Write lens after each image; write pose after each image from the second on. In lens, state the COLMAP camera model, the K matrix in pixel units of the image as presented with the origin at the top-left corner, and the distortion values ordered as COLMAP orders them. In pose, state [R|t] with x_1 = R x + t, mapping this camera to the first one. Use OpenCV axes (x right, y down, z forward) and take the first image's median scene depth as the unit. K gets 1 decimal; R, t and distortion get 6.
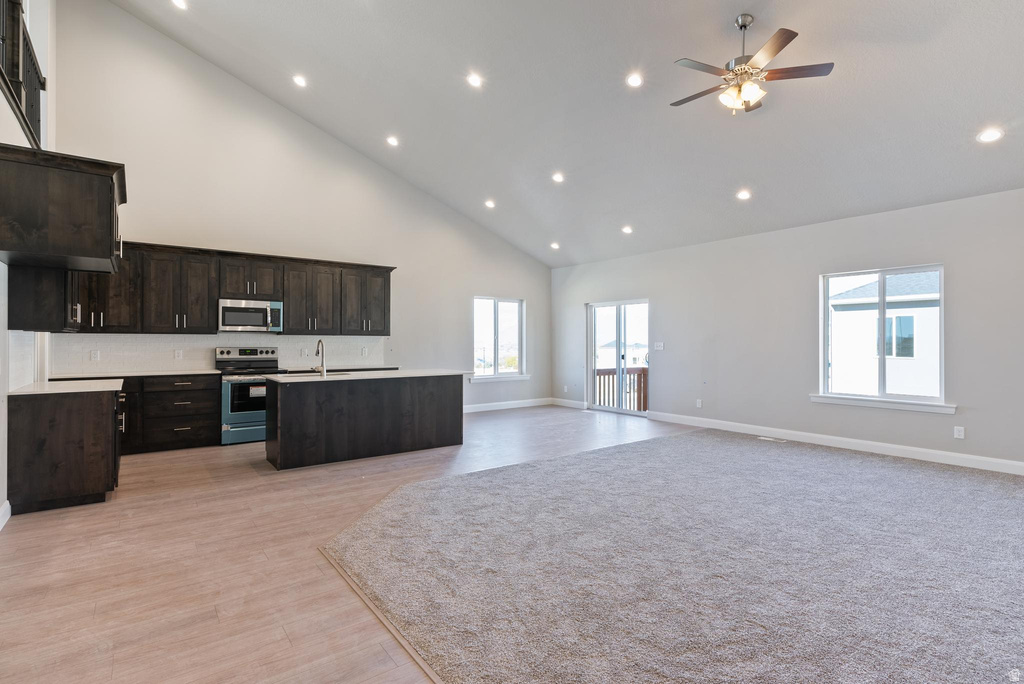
lens RADIAL K [[480.9, 0, 512.0], [0, 480.9, 342.0], [0, 0, 1]] dist [-0.000474, -0.000058]
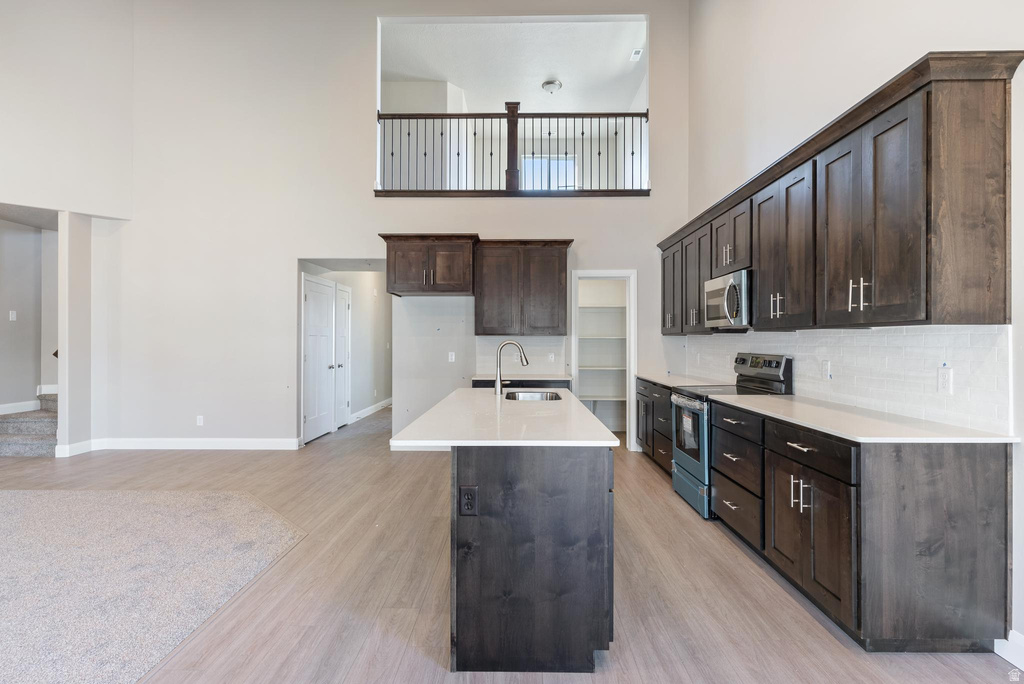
lens RADIAL K [[502.4, 0, 512.0], [0, 502.4, 342.0], [0, 0, 1]] dist [-0.000015, -0.000054]
pose [[-0.622162, -0.001805, -0.782886, 0.127912], [-0.002977, 0.999996, 0.000060, -0.002322], [0.782883, 0.002367, -0.622165, 1.232435]]
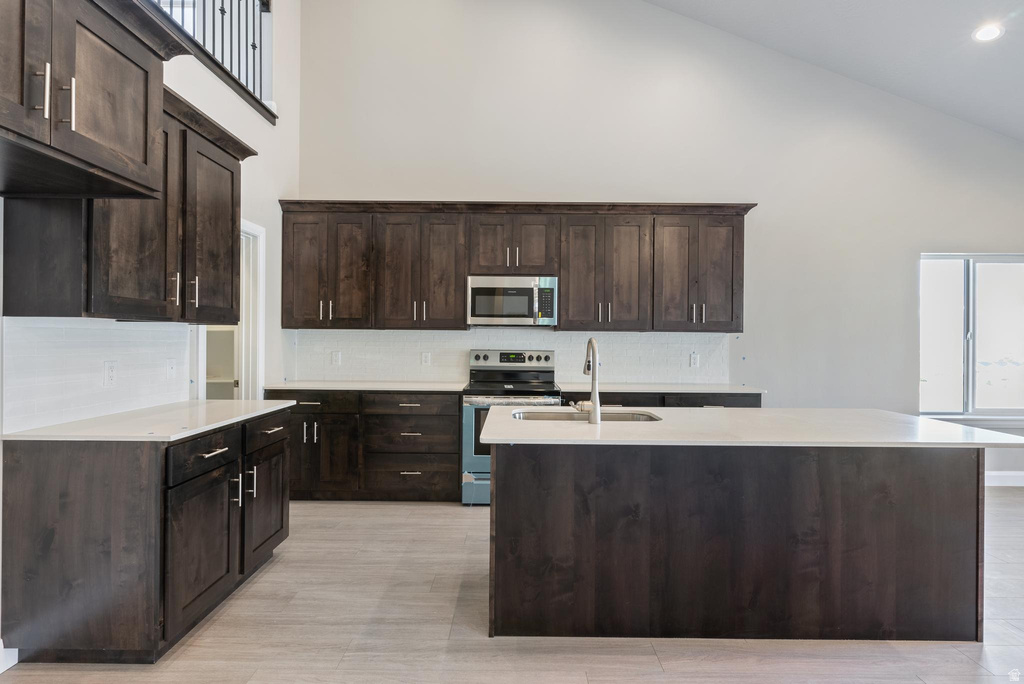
lens RADIAL K [[480.9, 0, 512.0], [0, 480.9, 342.0], [0, 0, 1]] dist [-0.000474, -0.000058]
pose [[0.789774, 0.006786, -0.613360, -0.159347], [-0.007342, 0.999972, 0.001609, -0.001214], [0.613353, 0.003232, 0.789802, 0.520609]]
